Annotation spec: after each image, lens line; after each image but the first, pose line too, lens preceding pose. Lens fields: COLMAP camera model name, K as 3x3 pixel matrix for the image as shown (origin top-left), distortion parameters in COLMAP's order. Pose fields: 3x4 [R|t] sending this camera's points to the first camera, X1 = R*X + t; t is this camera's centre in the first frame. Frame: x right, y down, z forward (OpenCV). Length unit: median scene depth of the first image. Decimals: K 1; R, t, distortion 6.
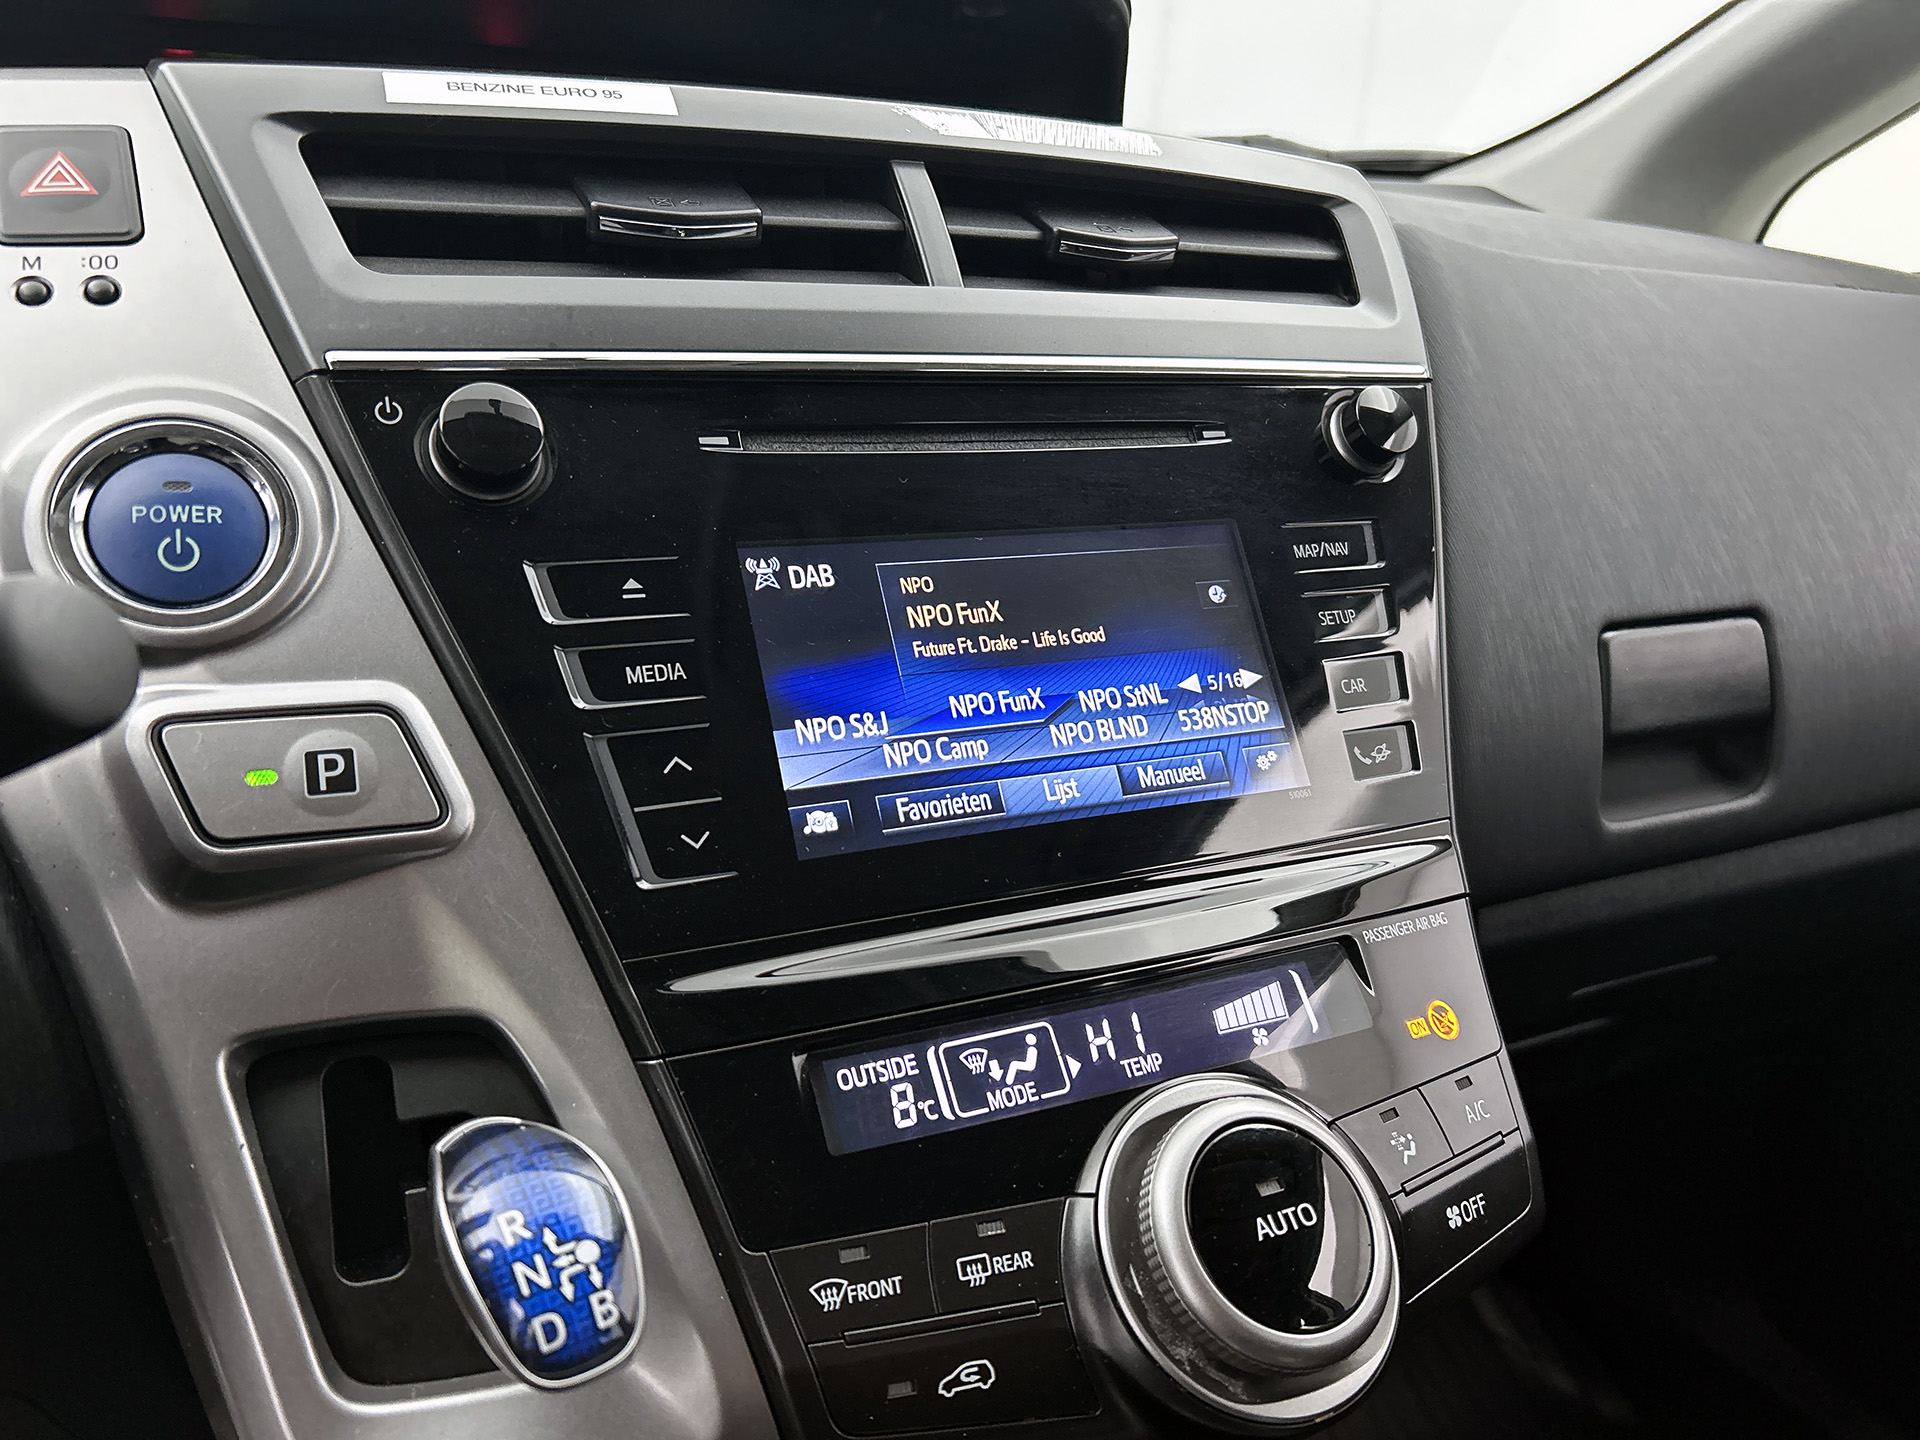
lens RADIAL K [[1446.0, 0, 952.2], [0, 1446.0, 721.4], [0, 0, 1]] dist [0.044588, -0.071228]
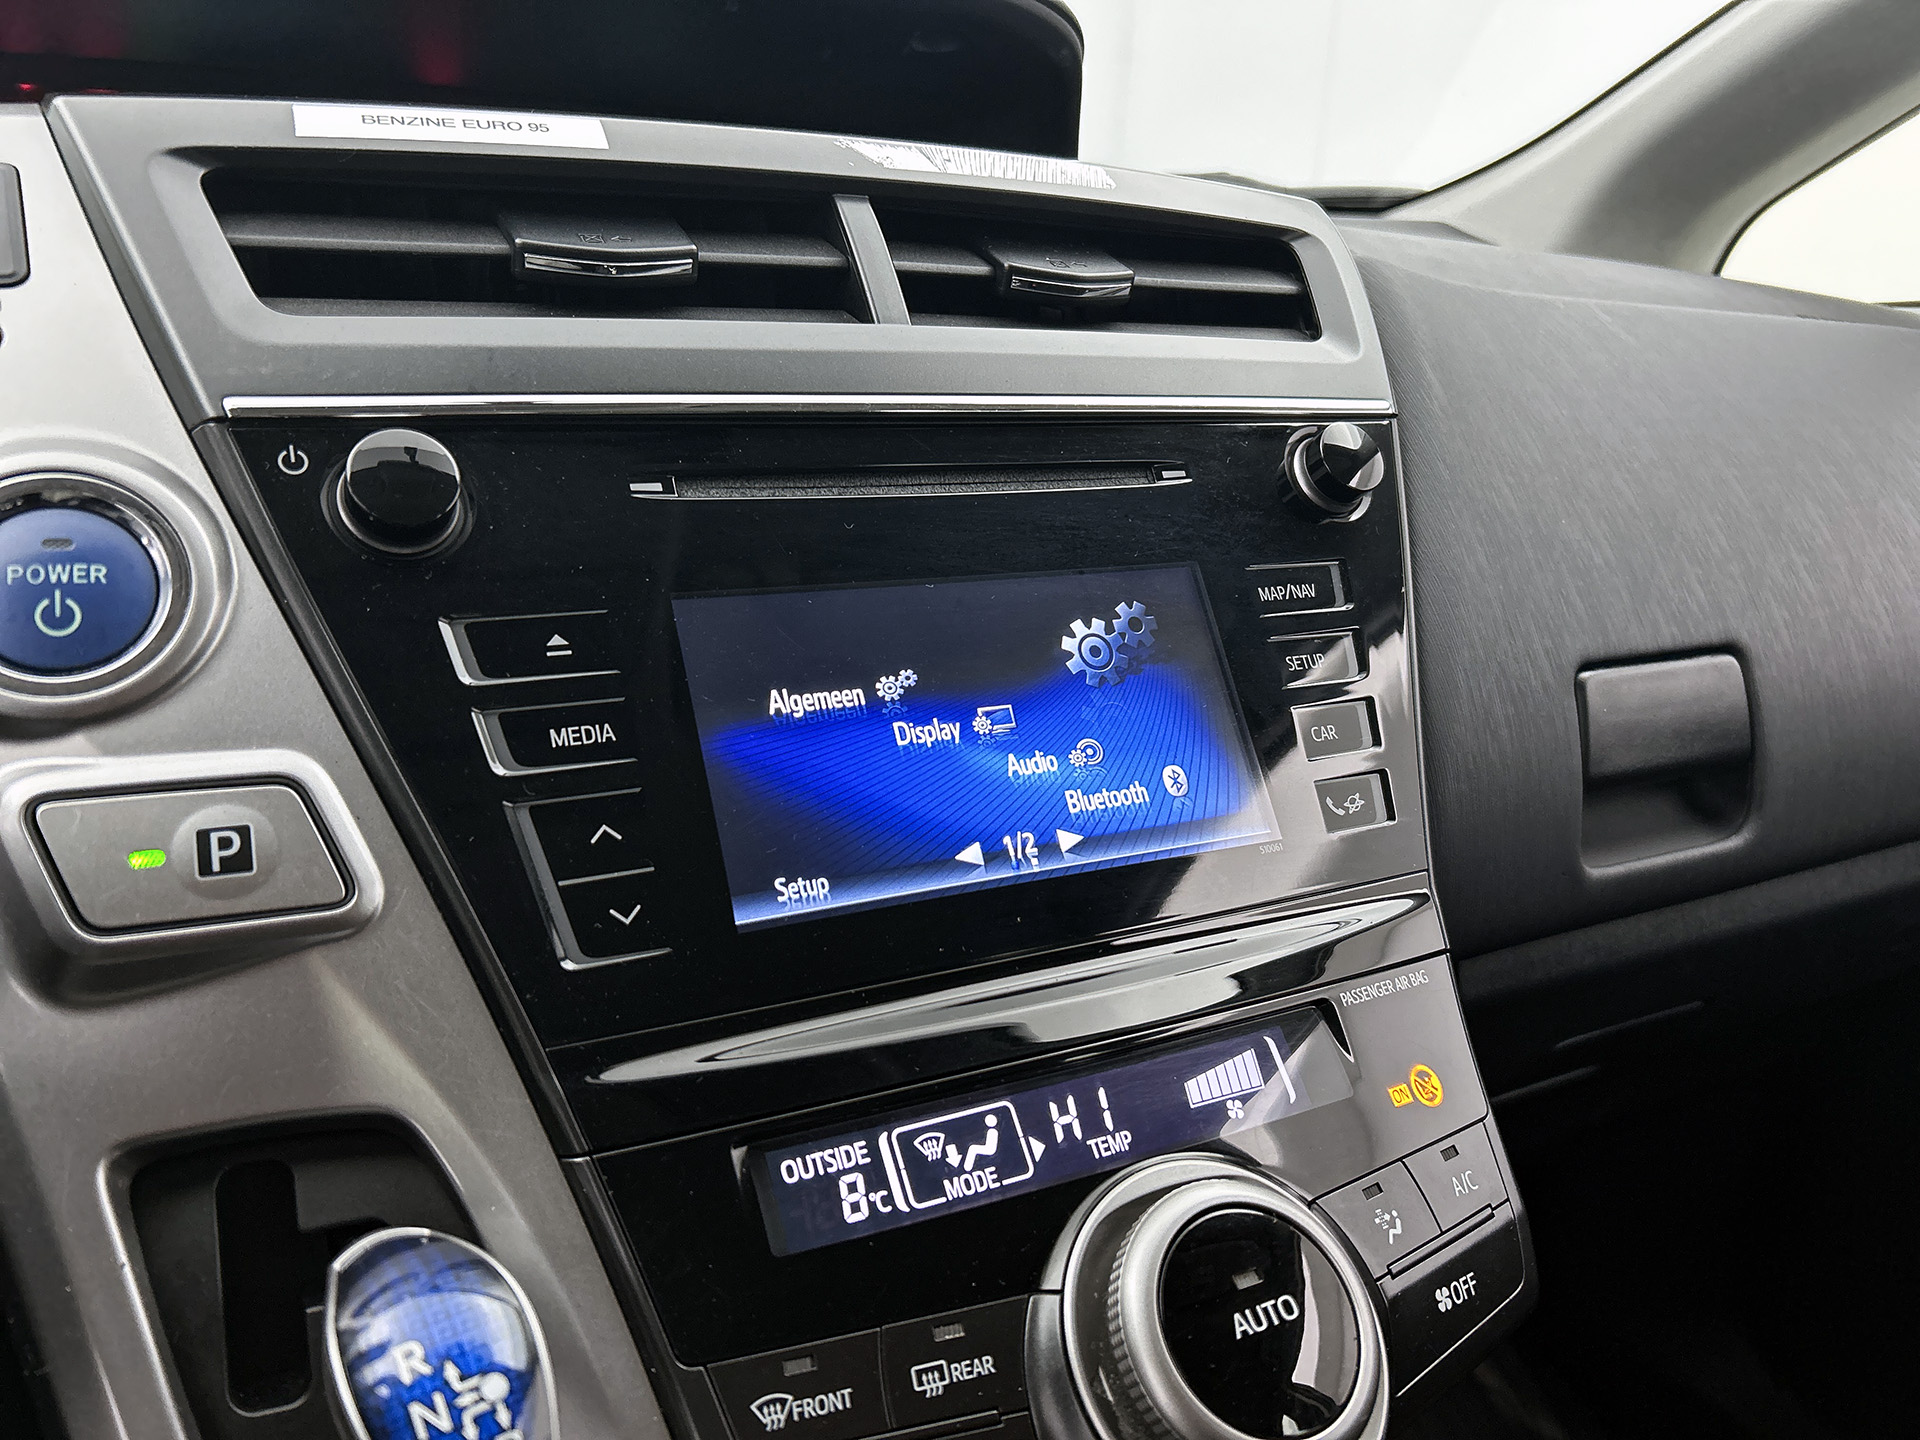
lens RADIAL K [[1457.8, 0, 960.4], [0, 1457.8, 714.8], [0, 0, 1]] dist [0.036677, -0.058790]
pose [[0.999572, -0.015224, 0.024978, 0.015788], [0.015987, 0.999403, -0.030643, -0.013992], [-0.024496, 0.031029, 0.999218, 0.052447]]
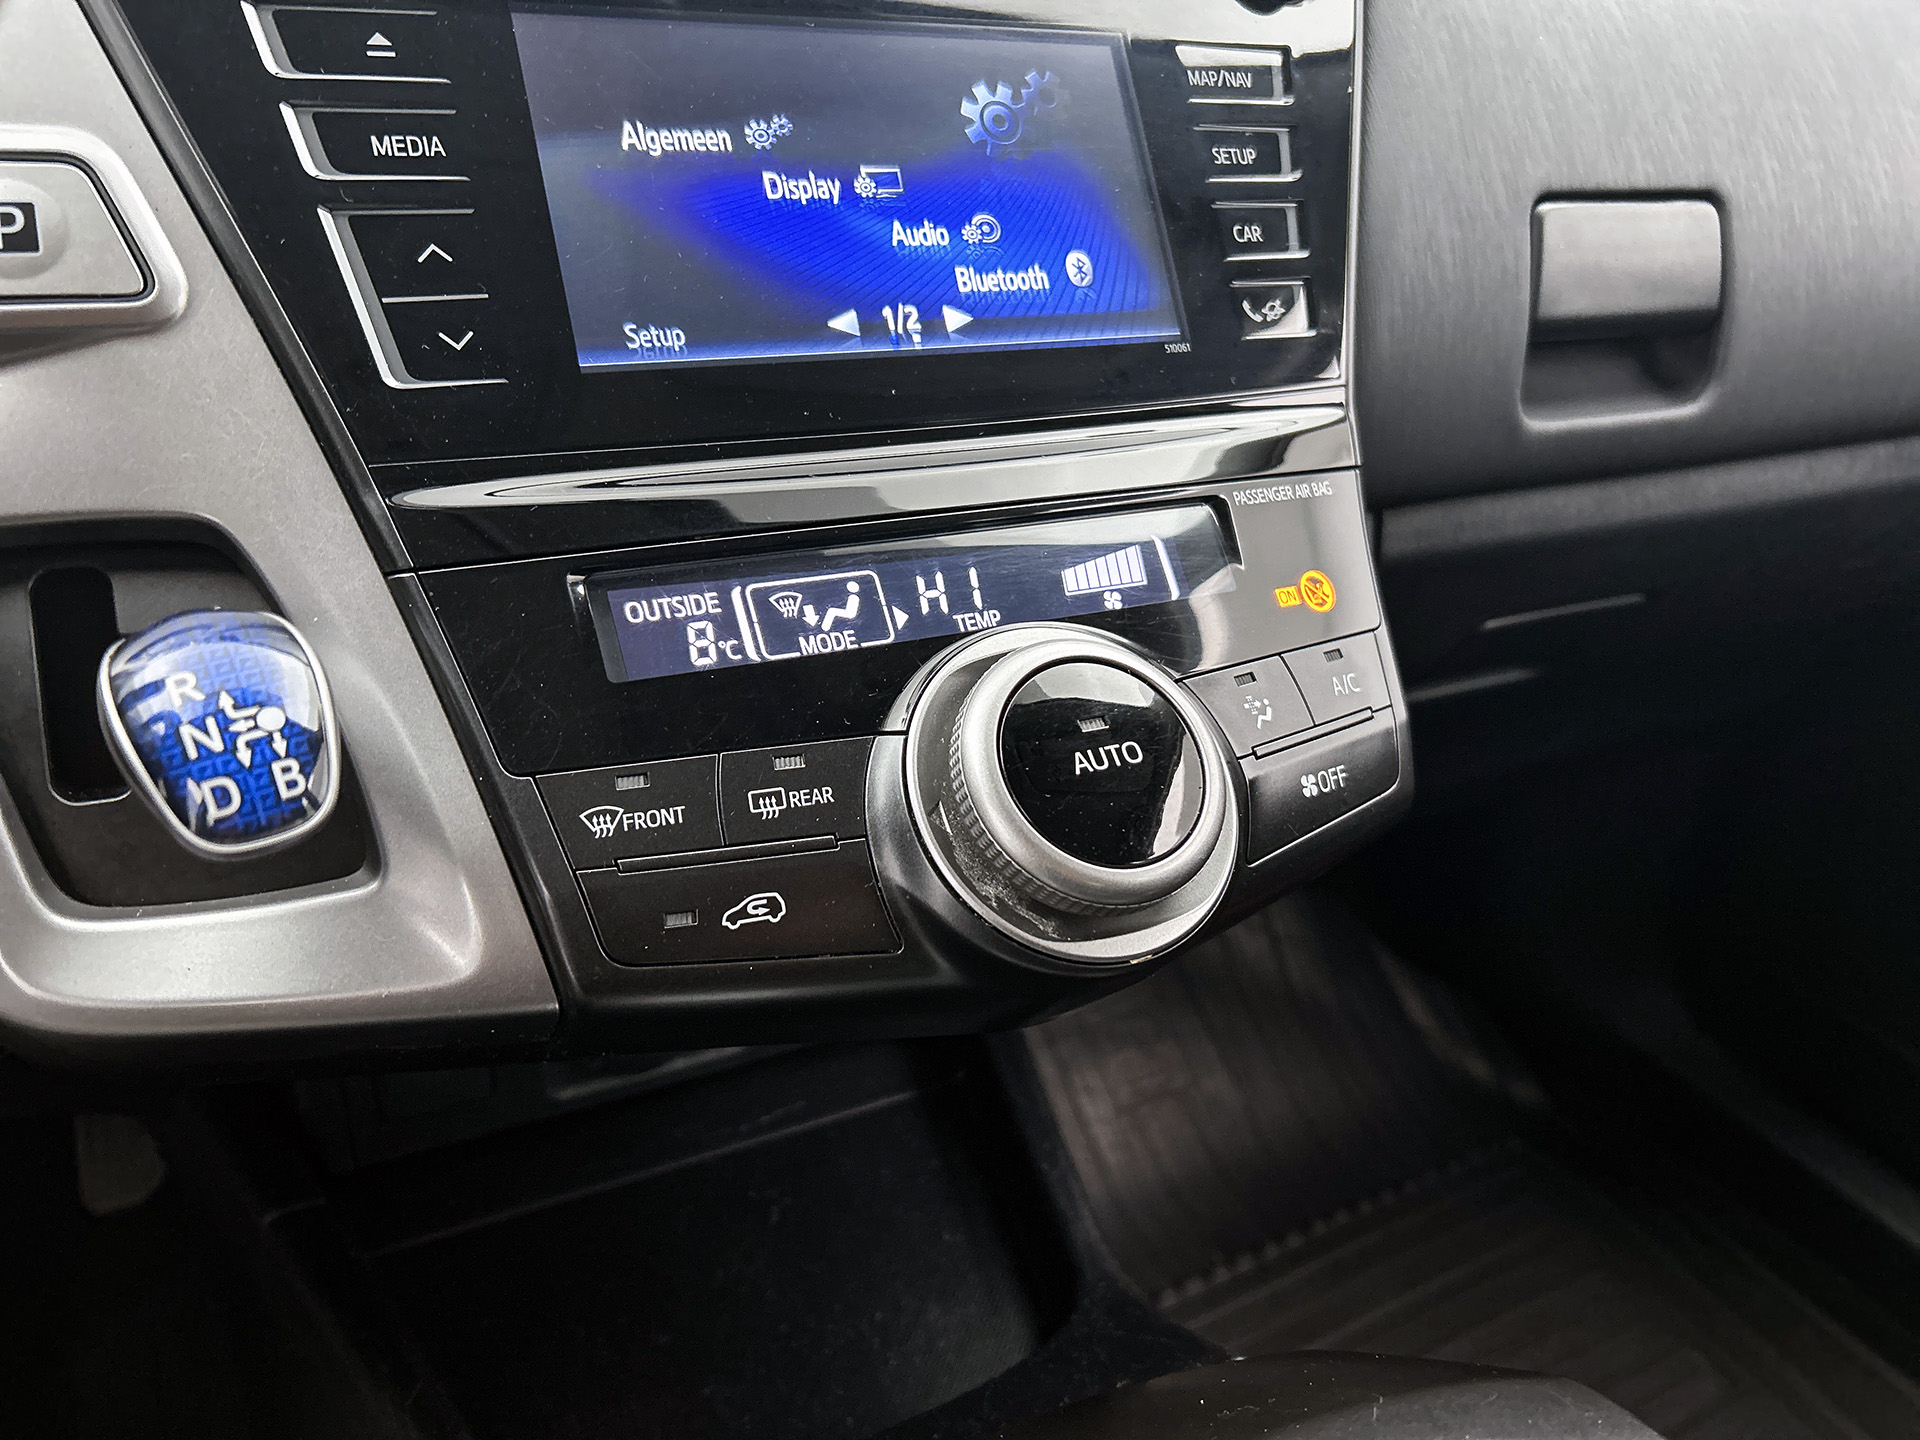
lens RADIAL K [[1457.8, 0, 960.4], [0, 1457.8, 714.8], [0, 0, 1]] dist [0.036677, -0.058790]
pose [[0.999821, 0.009370, 0.016440, 0.112211], [-0.011888, 0.986970, 0.160462, 0.157978], [-0.014722, -0.160629, 0.986905, 0.086808]]
